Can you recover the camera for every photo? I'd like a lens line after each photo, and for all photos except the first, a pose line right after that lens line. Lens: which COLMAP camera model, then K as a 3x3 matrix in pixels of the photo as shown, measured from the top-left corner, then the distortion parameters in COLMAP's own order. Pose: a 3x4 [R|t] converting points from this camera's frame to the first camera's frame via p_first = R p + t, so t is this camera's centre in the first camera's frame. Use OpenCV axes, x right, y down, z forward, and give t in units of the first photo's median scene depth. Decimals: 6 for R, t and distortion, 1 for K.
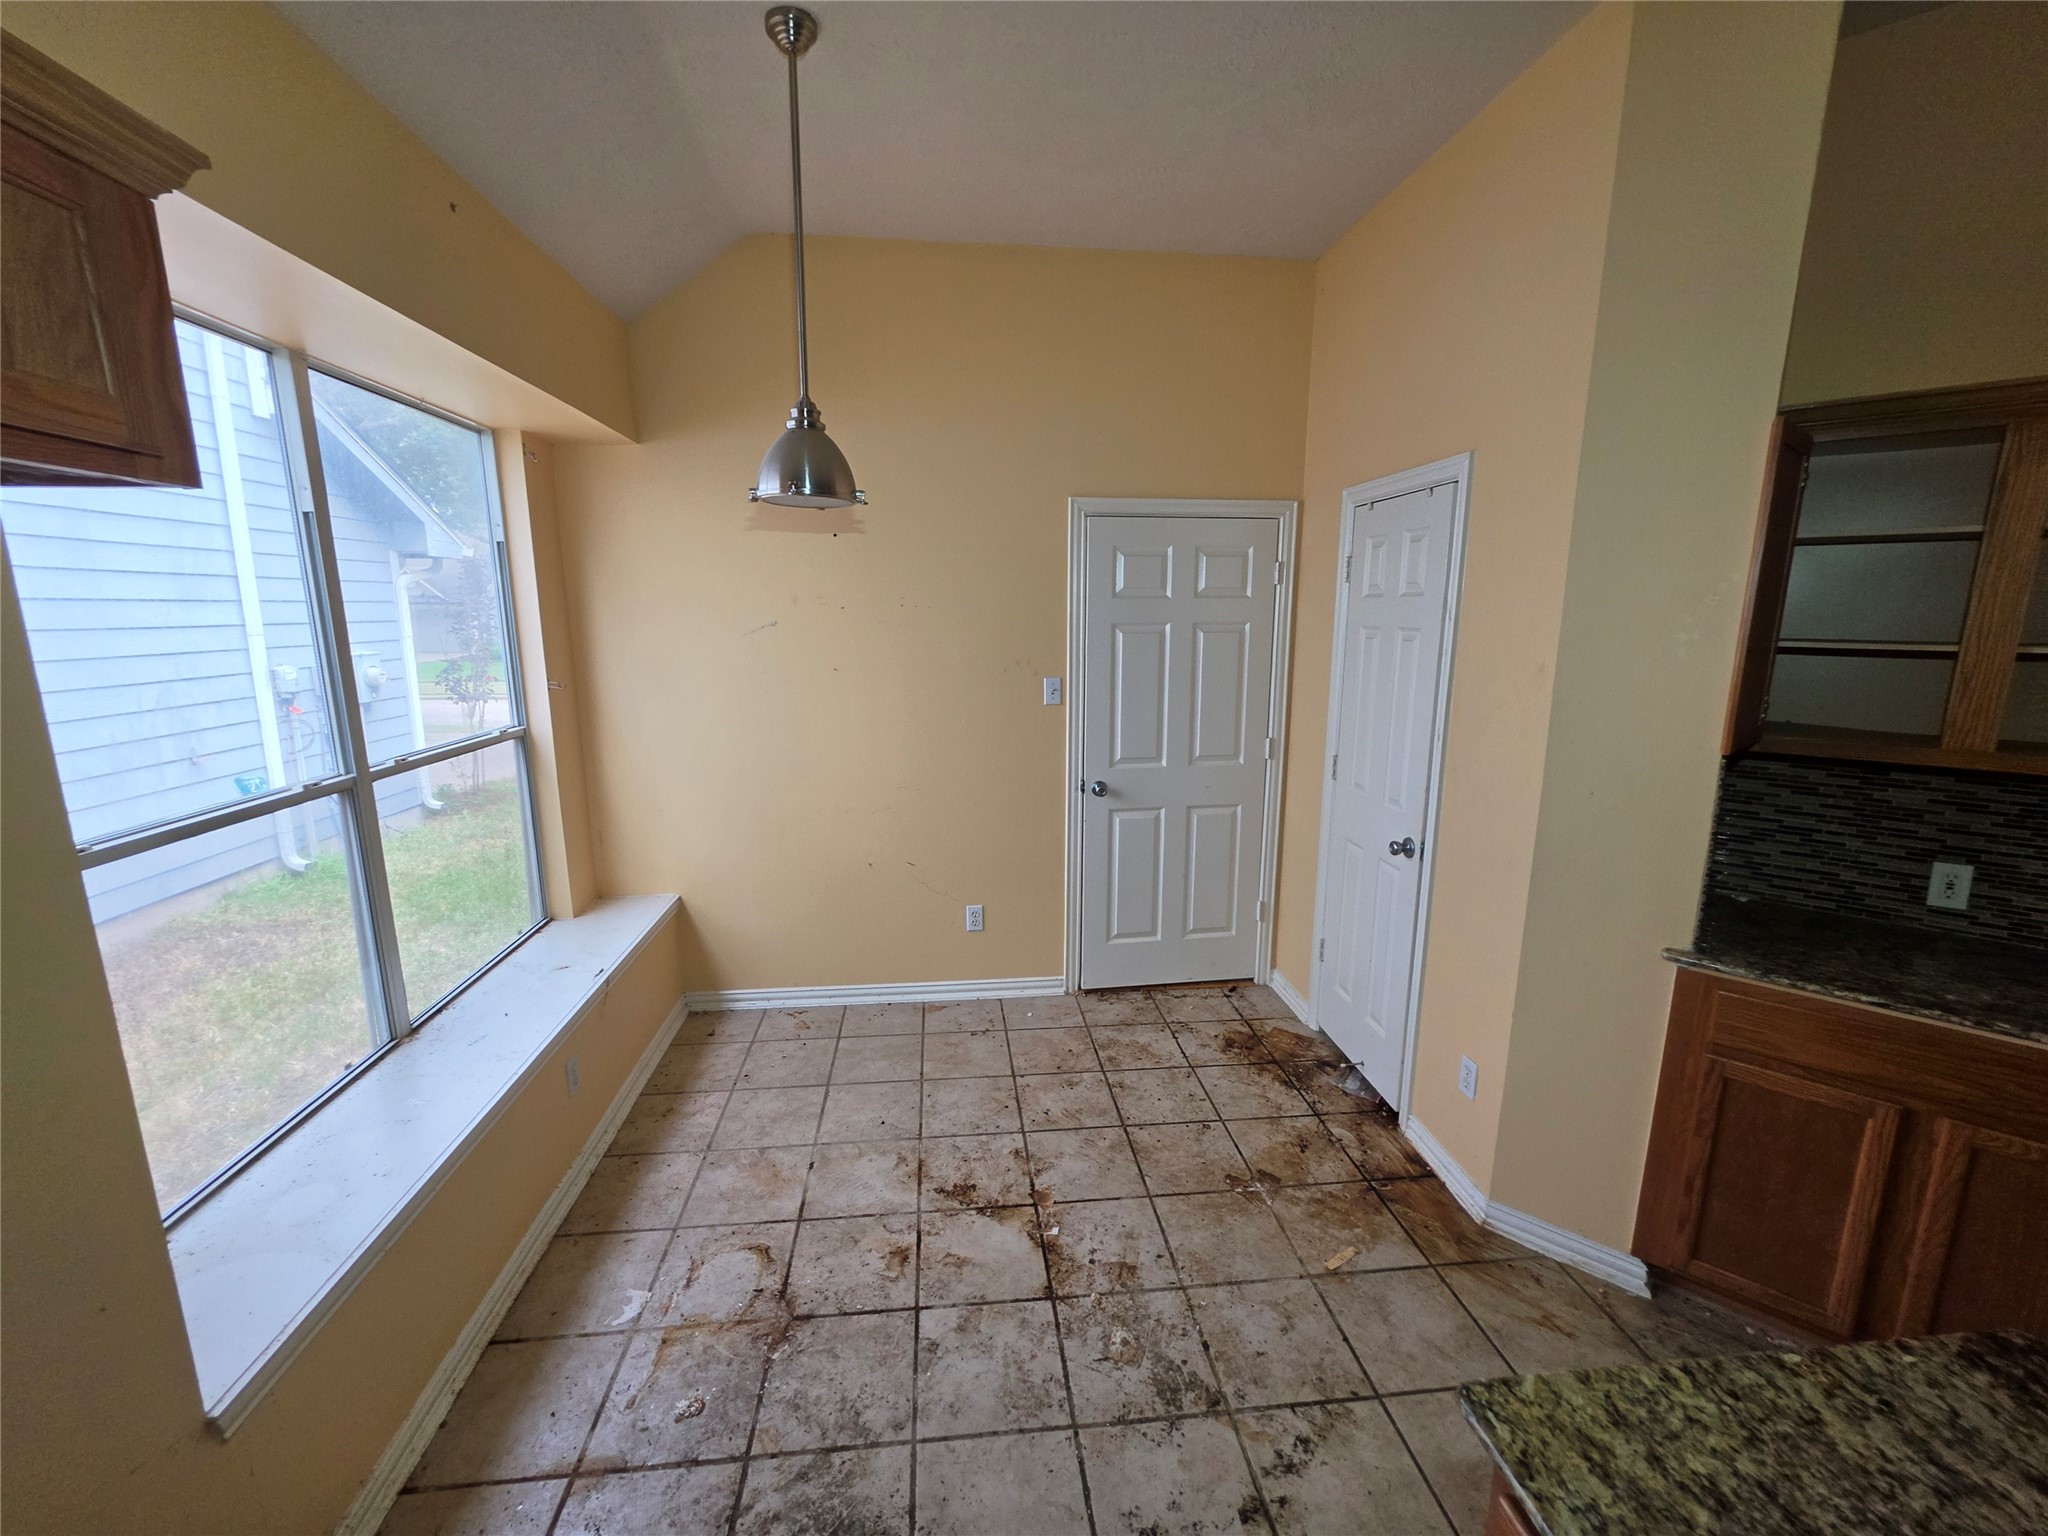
lens RADIAL K [[830.3, 0, 1019.5], [0, 830.3, 761.1], [0, 0, 1]] dist [-0.002686, -0.000060]
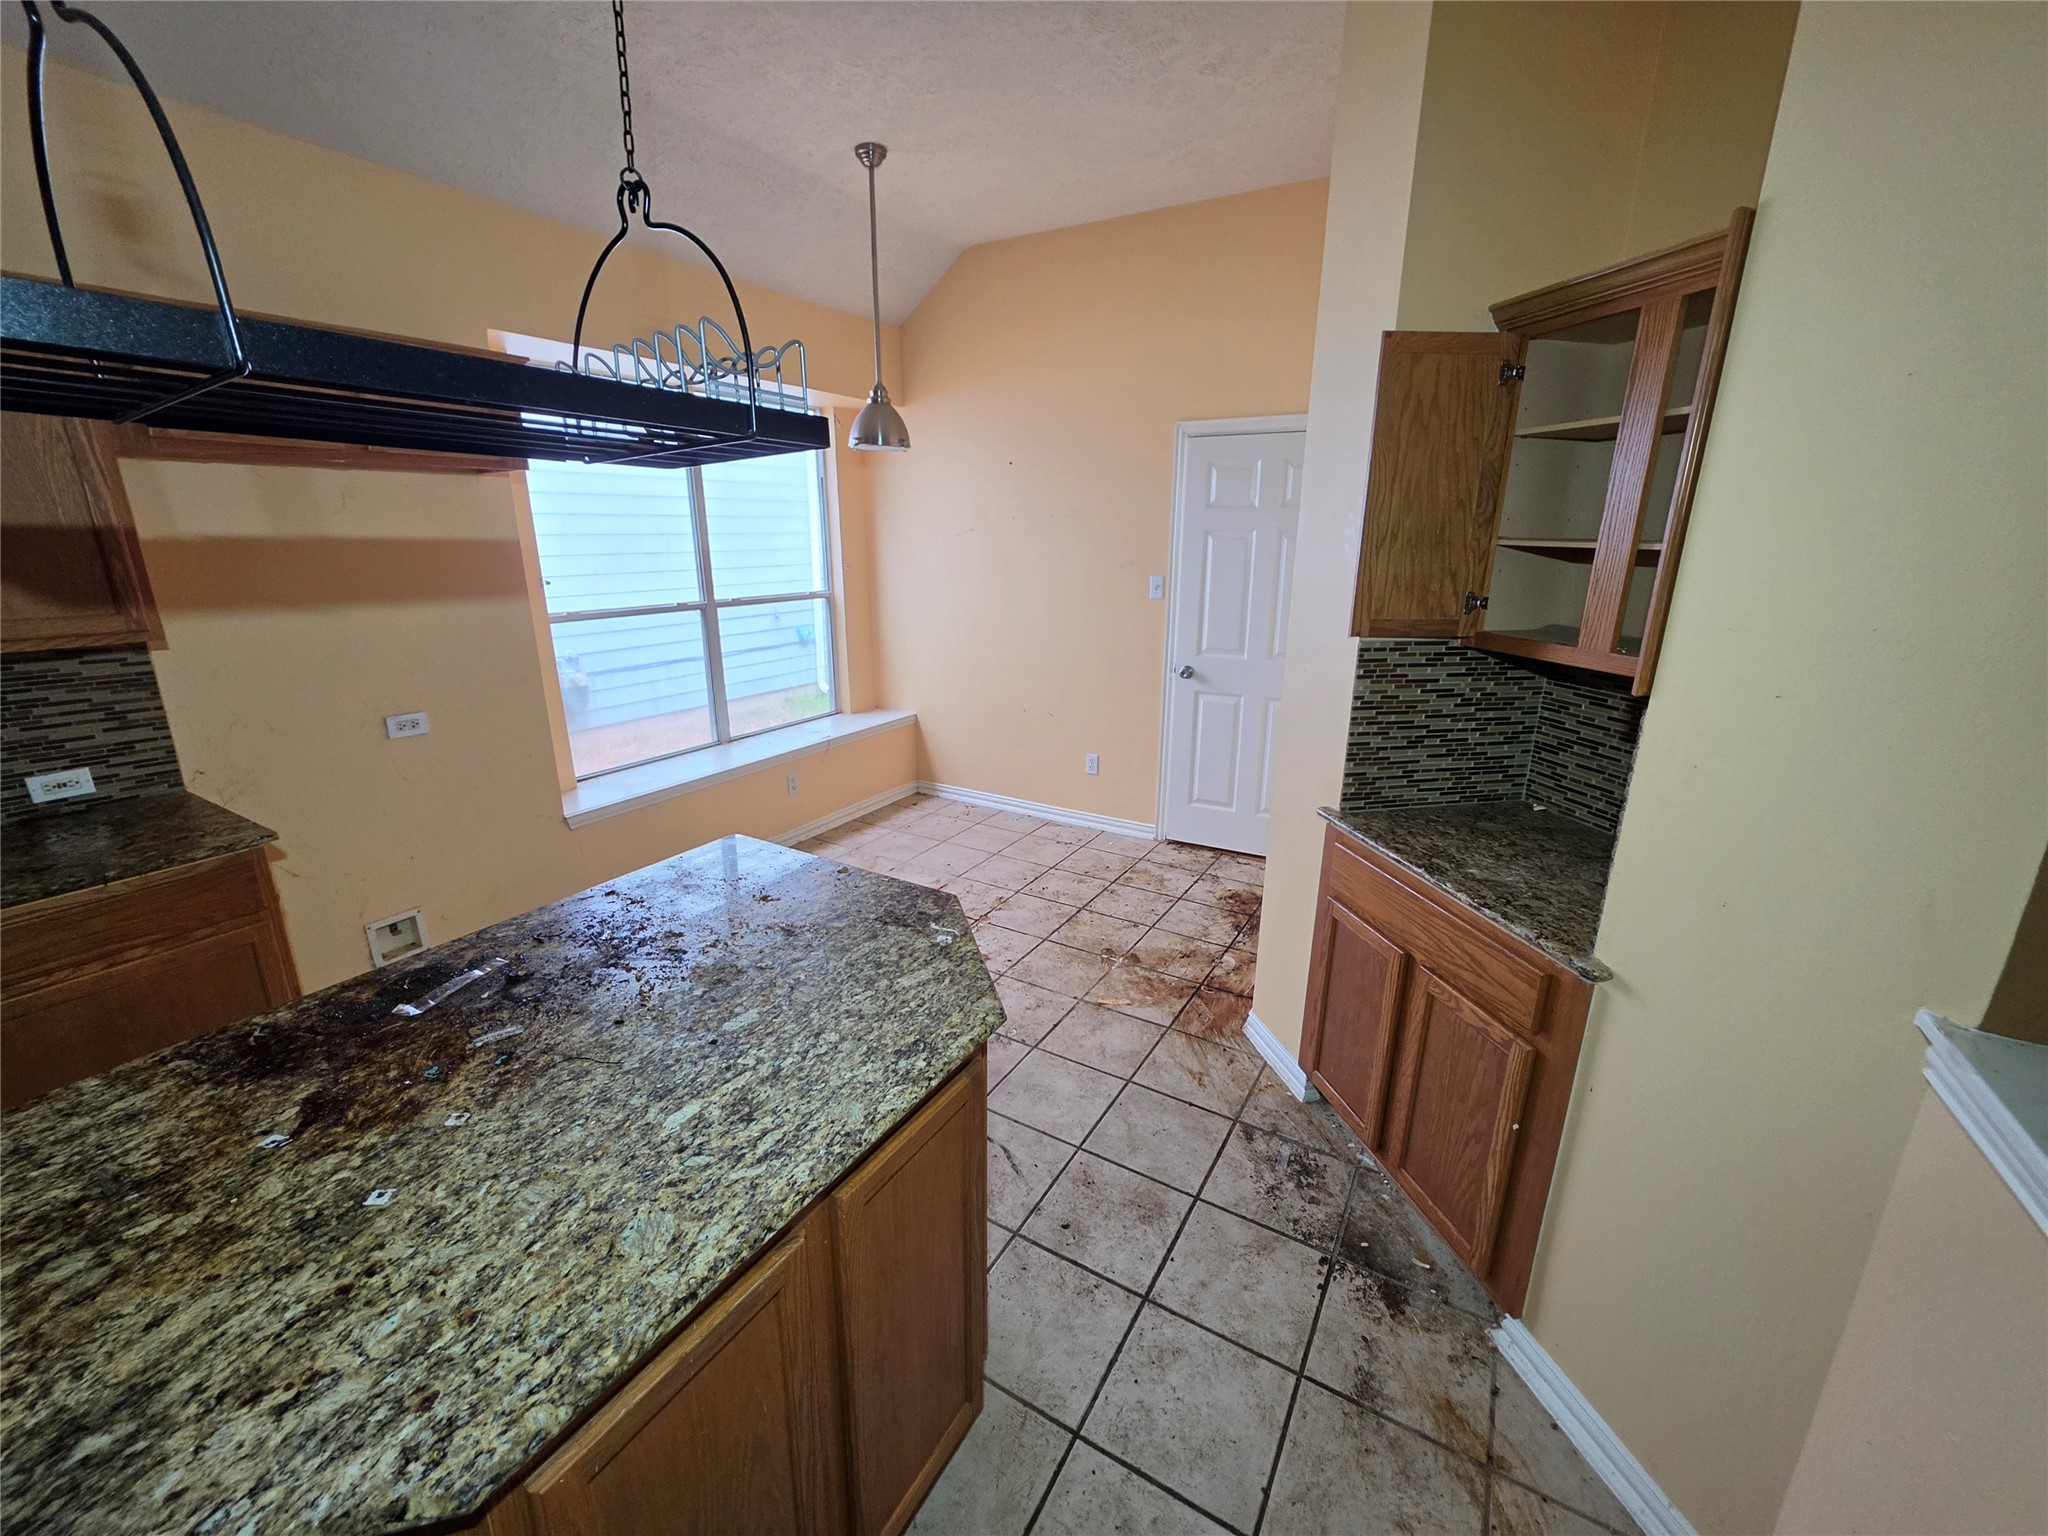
lens RADIAL K [[830.3, 0, 1019.5], [0, 830.3, 761.1], [0, 0, 1]] dist [-0.002686, -0.000060]
pose [[0.799314, 0.162742, -0.578456, 0.713131], [-0.109503, 0.985958, 0.126075, 0.040578], [0.590851, -0.037431, 0.805912, -0.124562]]
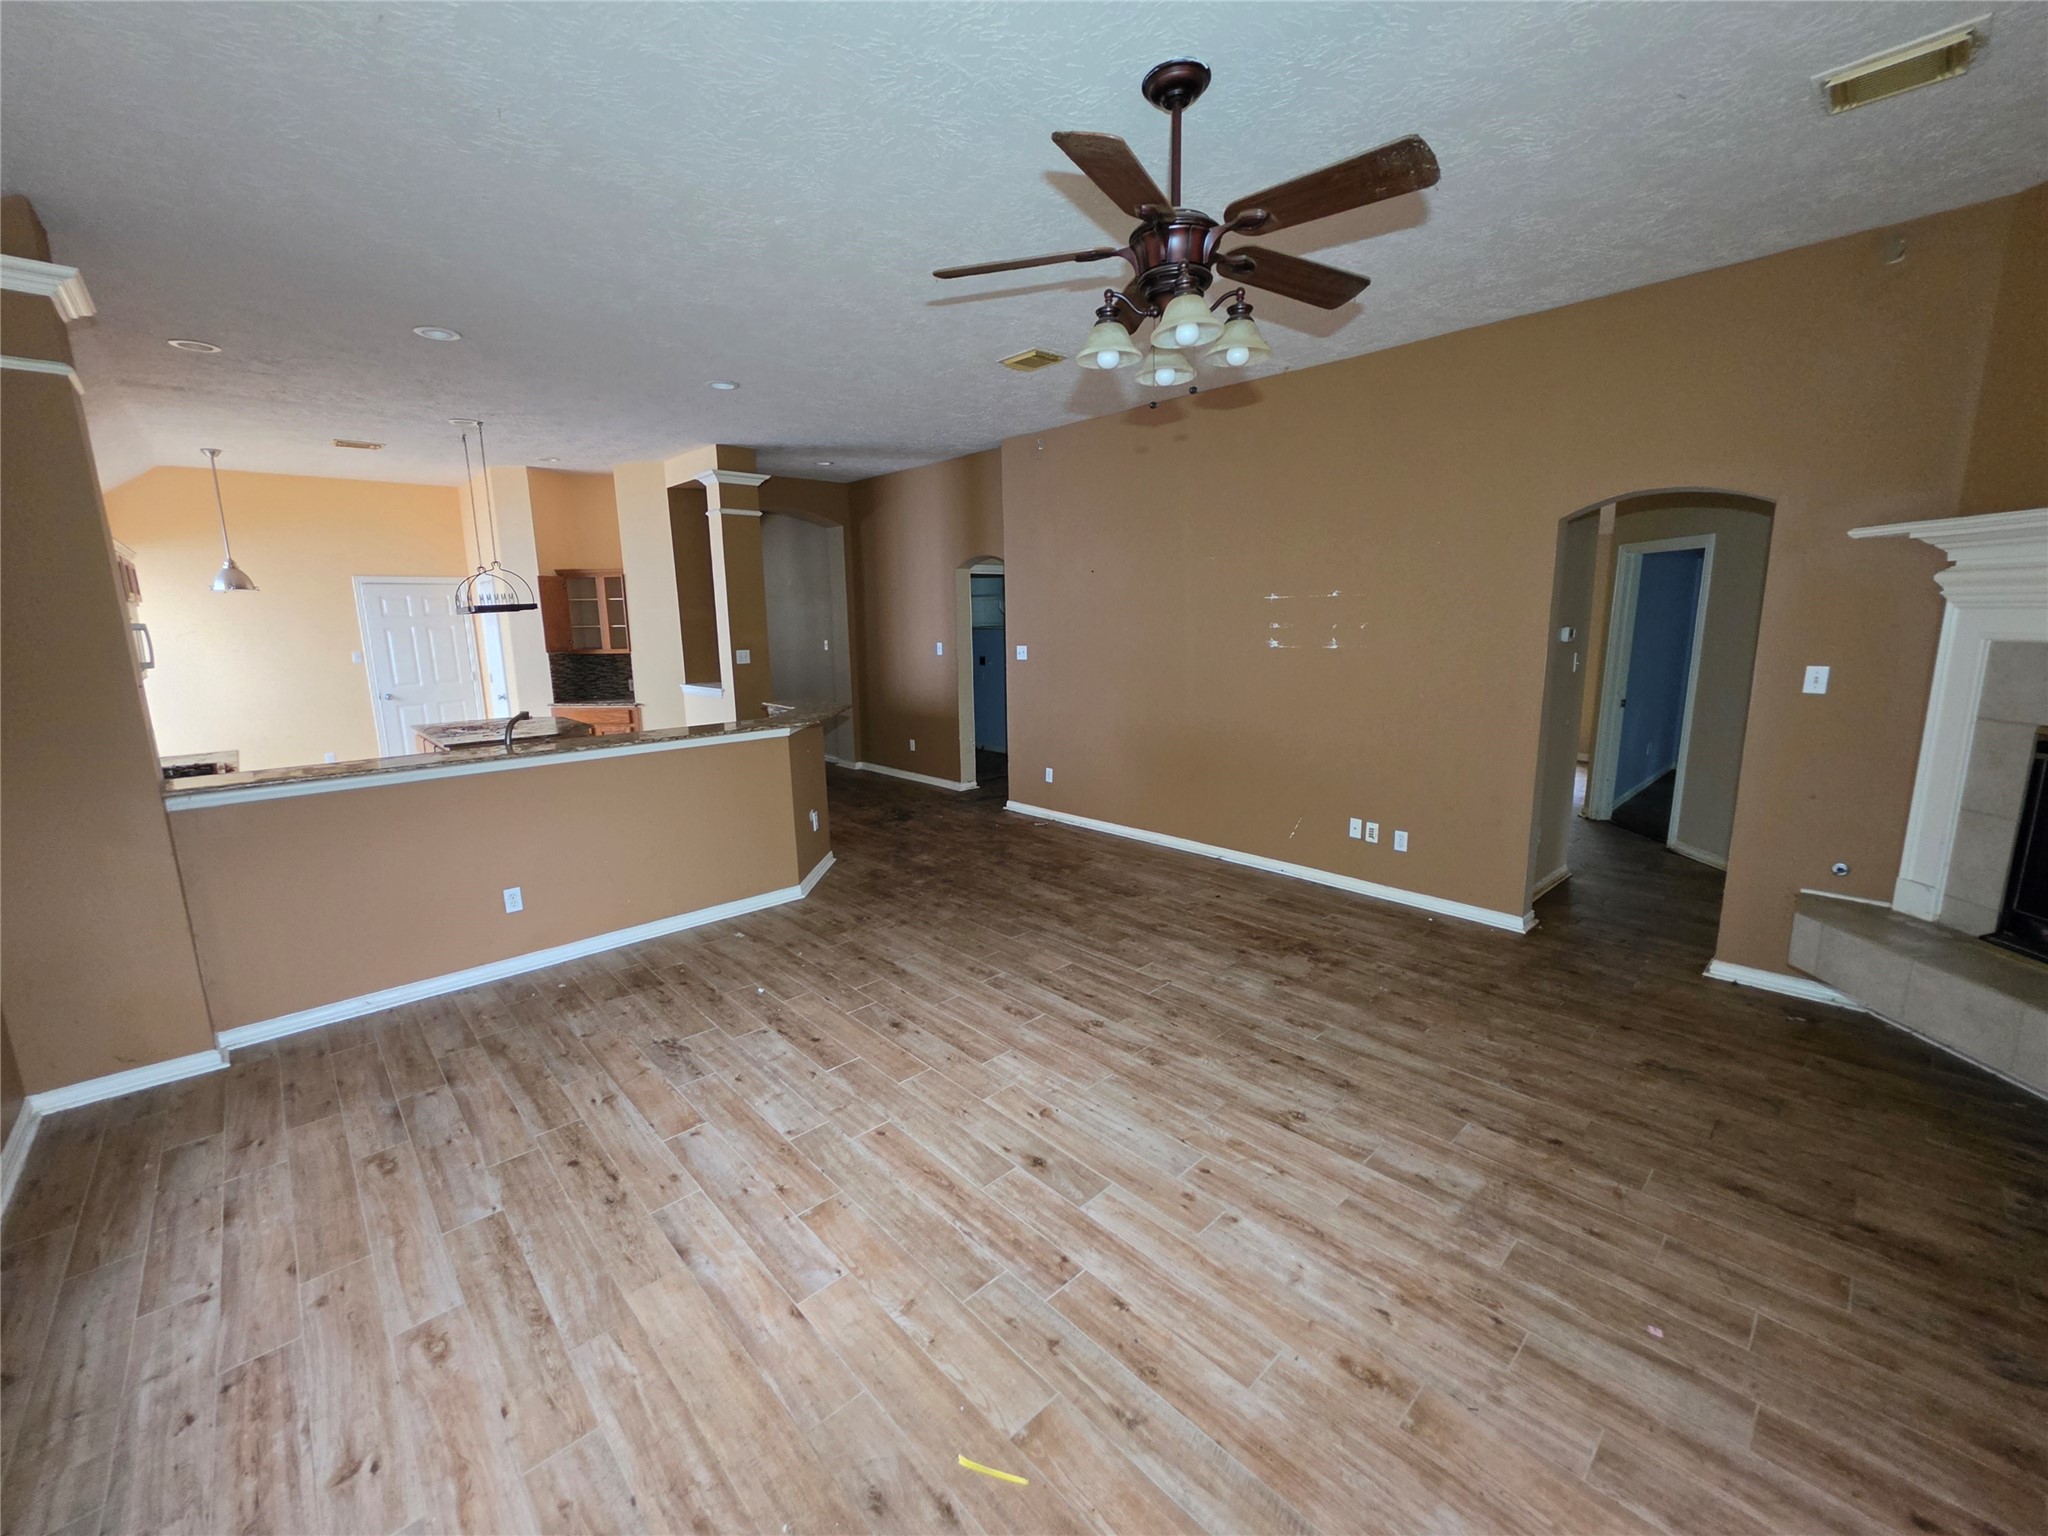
lens RADIAL K [[826.0, 0, 1021.5], [0, 826.0, 764.9], [0, 0, 1]] dist [-0.002984, 0.000254]
pose [[0.793748, -0.124502, 0.595369, 0.120830], [0.126533, 0.991212, 0.038584, 0.425915], [-0.594940, 0.044708, 0.802526, -2.308759]]
